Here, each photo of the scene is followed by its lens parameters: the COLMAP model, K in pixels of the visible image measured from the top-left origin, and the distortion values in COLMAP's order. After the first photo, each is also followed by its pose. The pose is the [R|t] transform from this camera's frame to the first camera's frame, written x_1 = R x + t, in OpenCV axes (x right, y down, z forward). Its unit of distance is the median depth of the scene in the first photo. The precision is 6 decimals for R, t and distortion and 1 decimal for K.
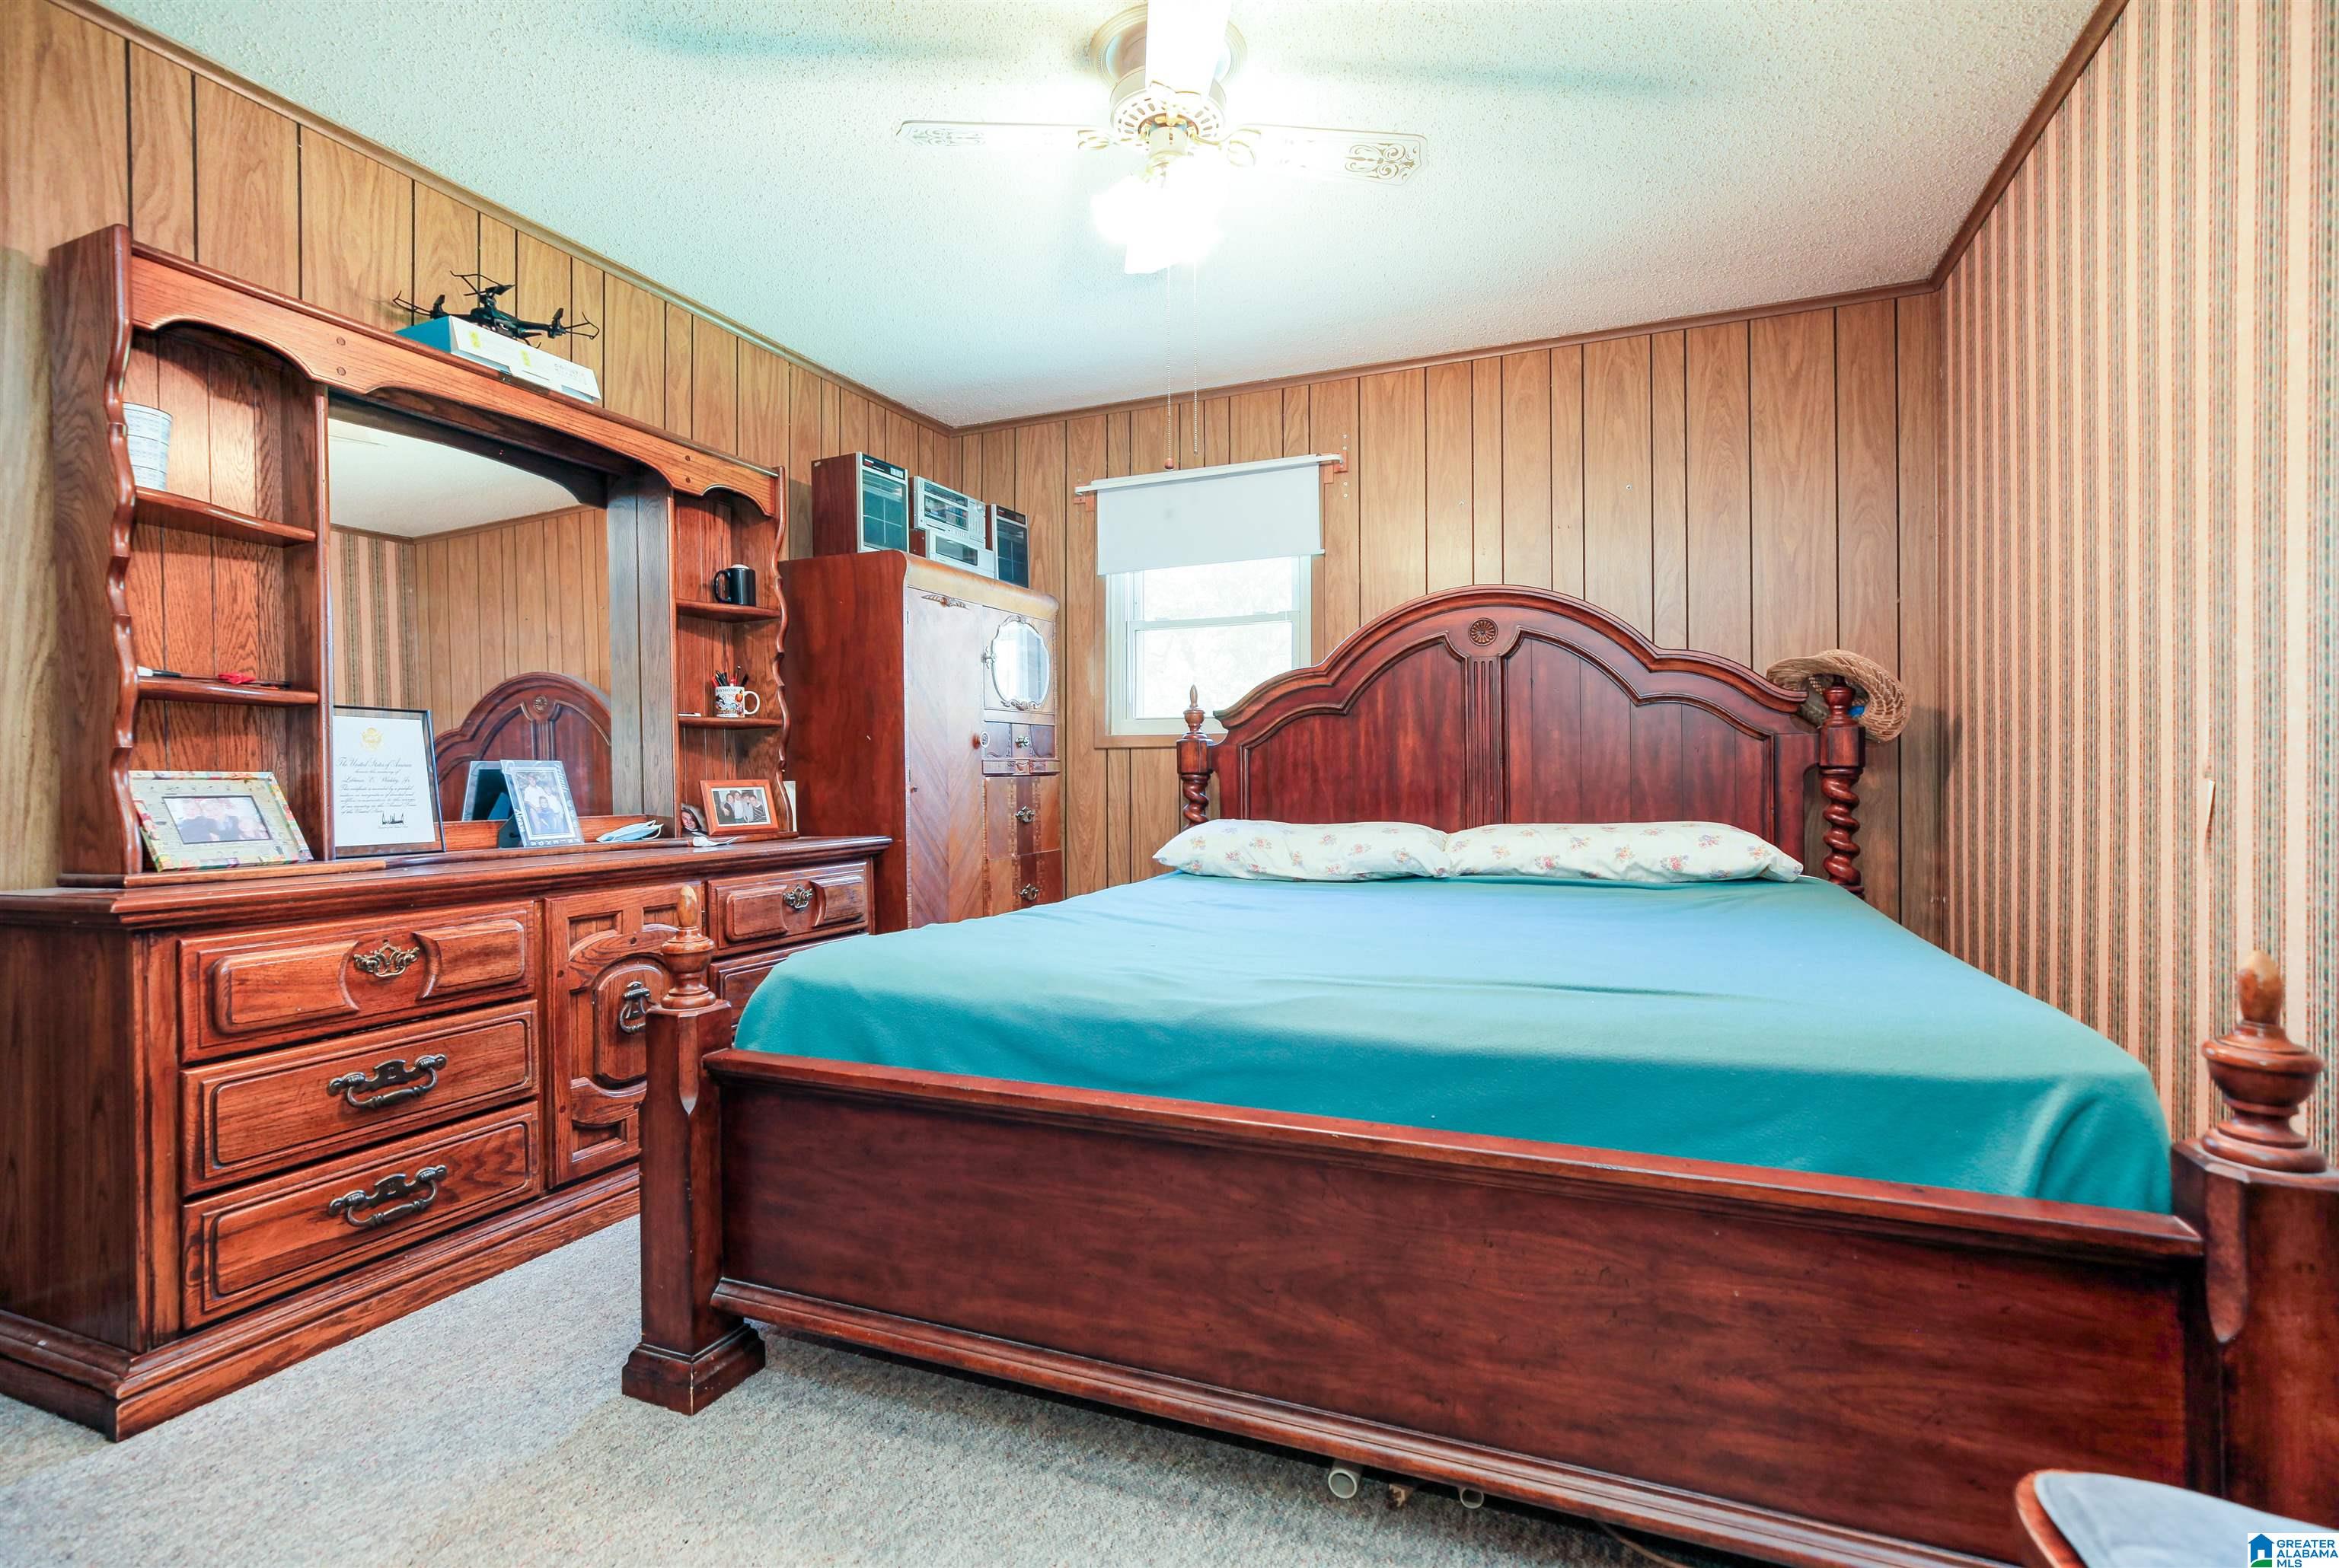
lens RADIAL K [[1063.7, 0, 1180.2], [0, 1063.7, 783.2], [0, 0, 1]] dist [0.000445, -0.000464]
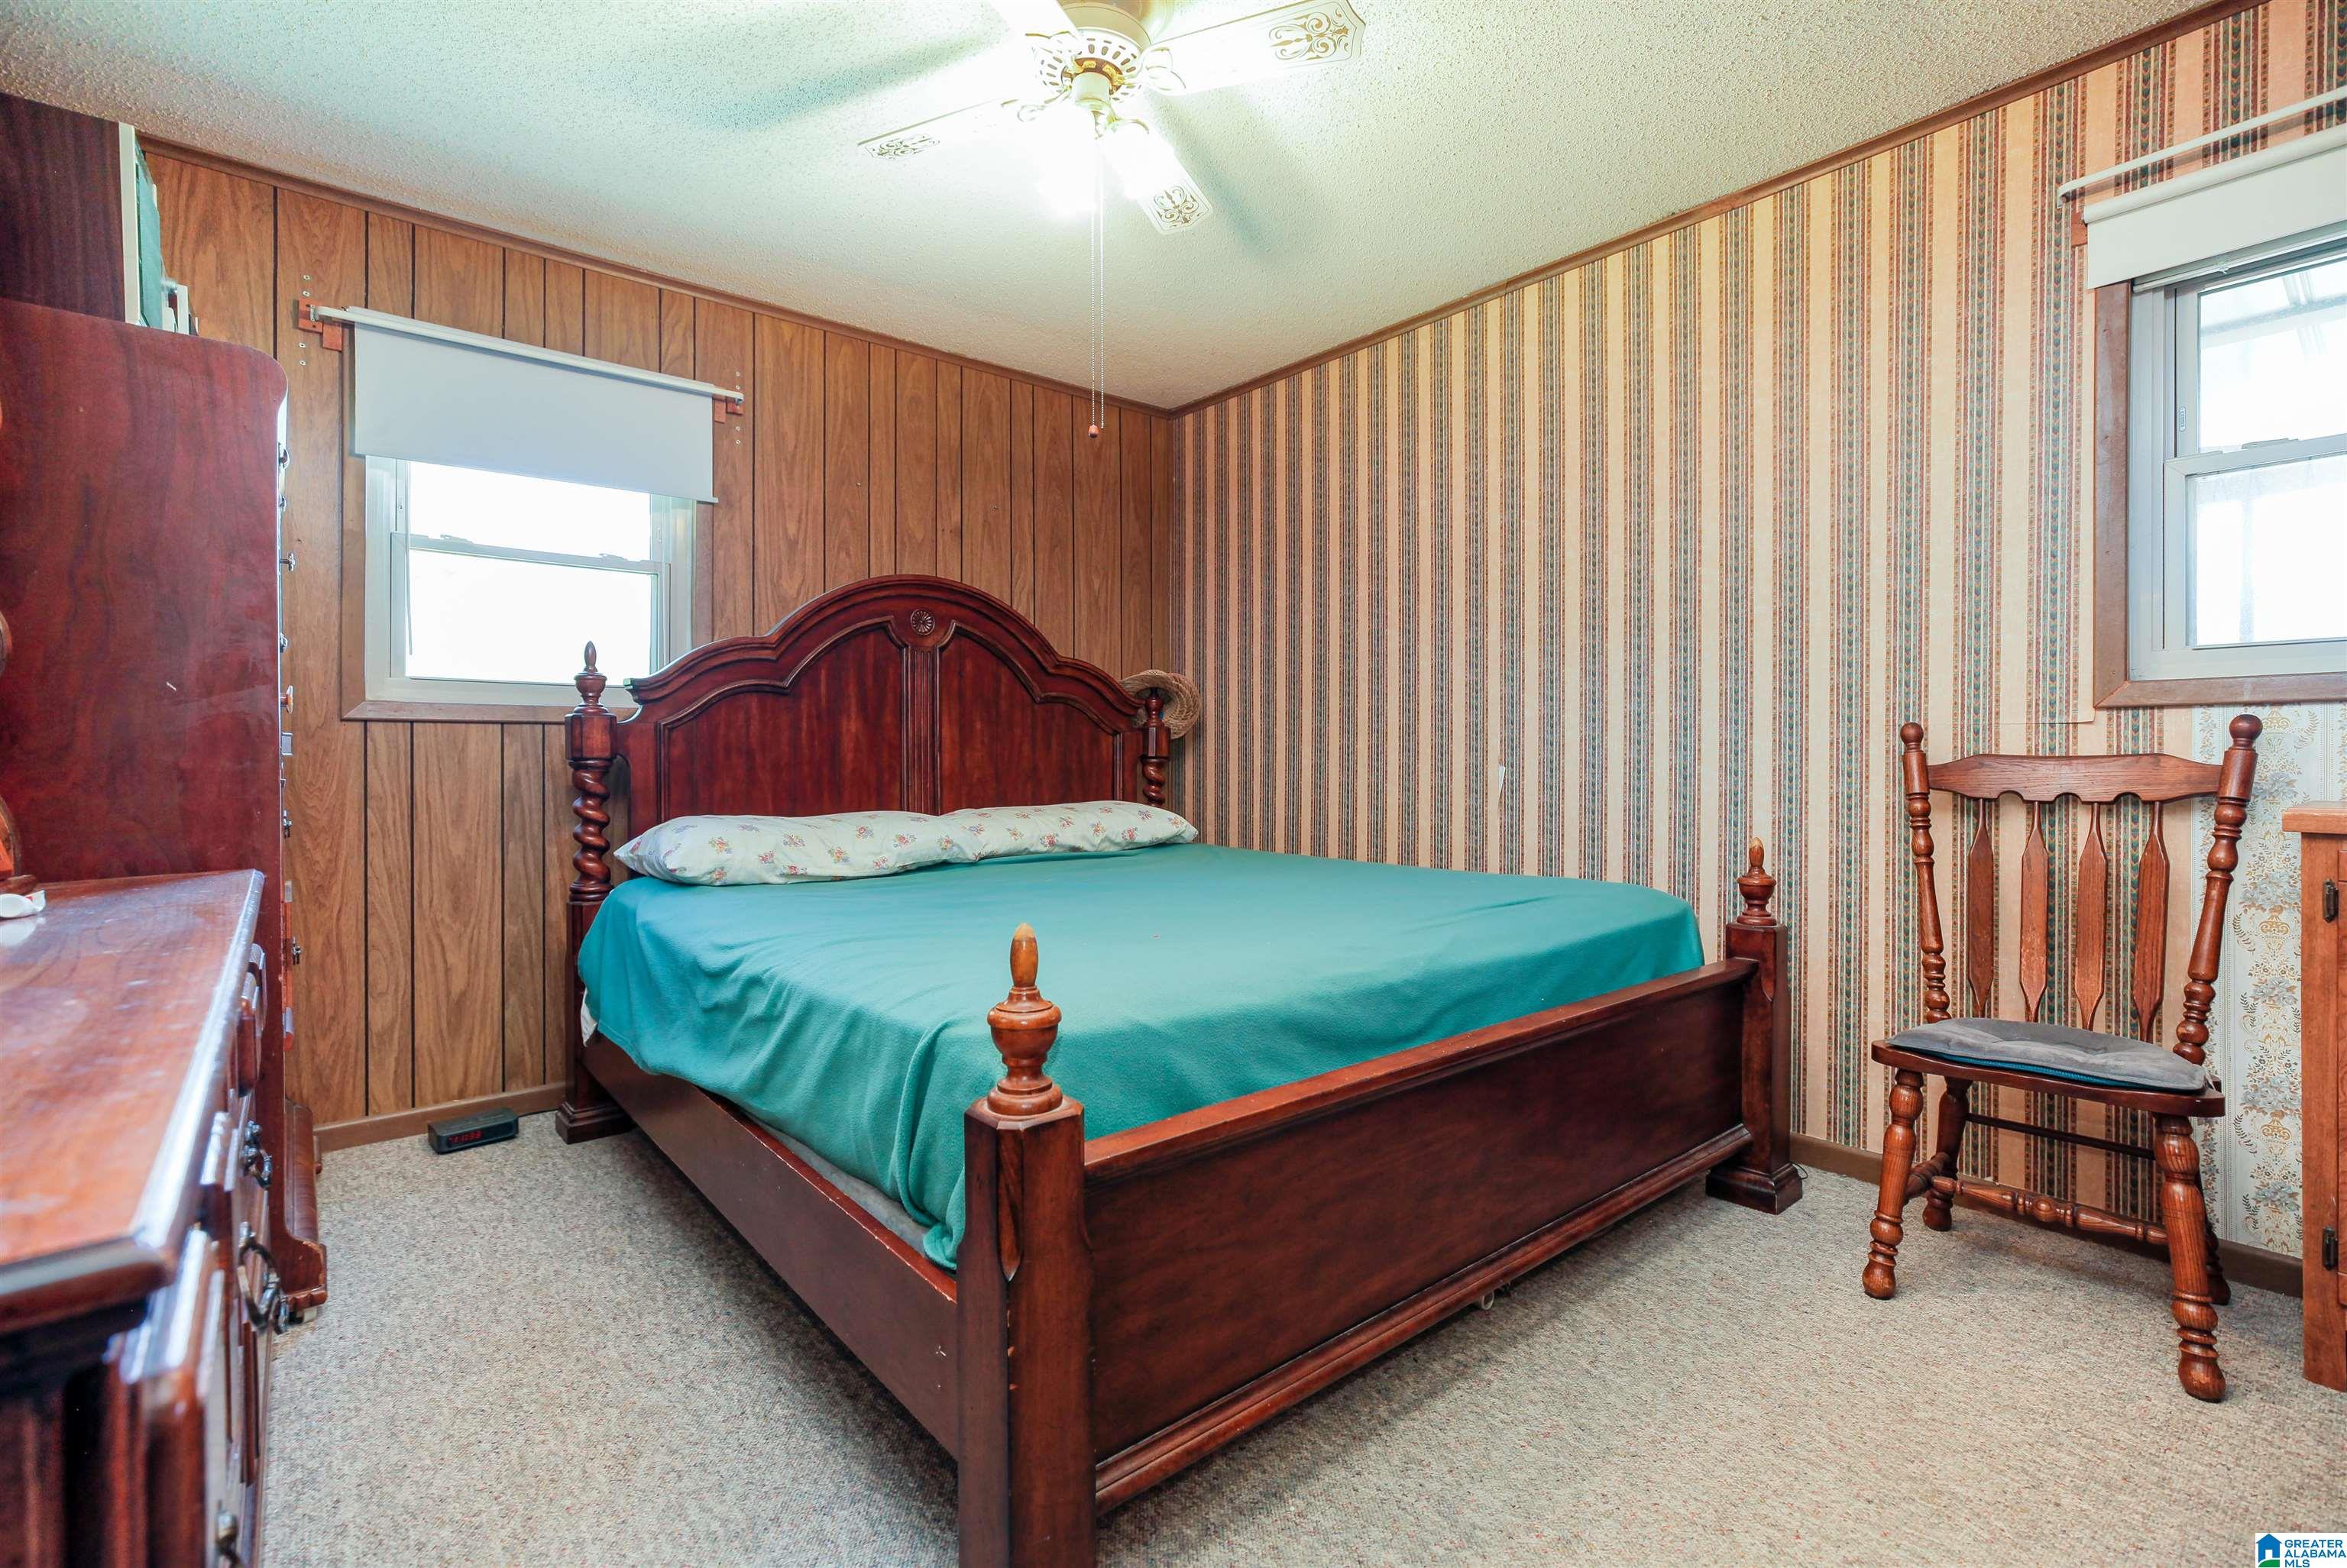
lens RADIAL K [[1067.3, 0, 1177.9], [0, 1067.3, 772.9], [0, 0, 1]] dist [0.000445, -0.000464]
pose [[0.476379, -0.004942, 0.879226, -0.475912], [0.004447, 0.999985, 0.003211, 0.000302], [-0.879229, 0.002380, 0.476394, 0.283630]]
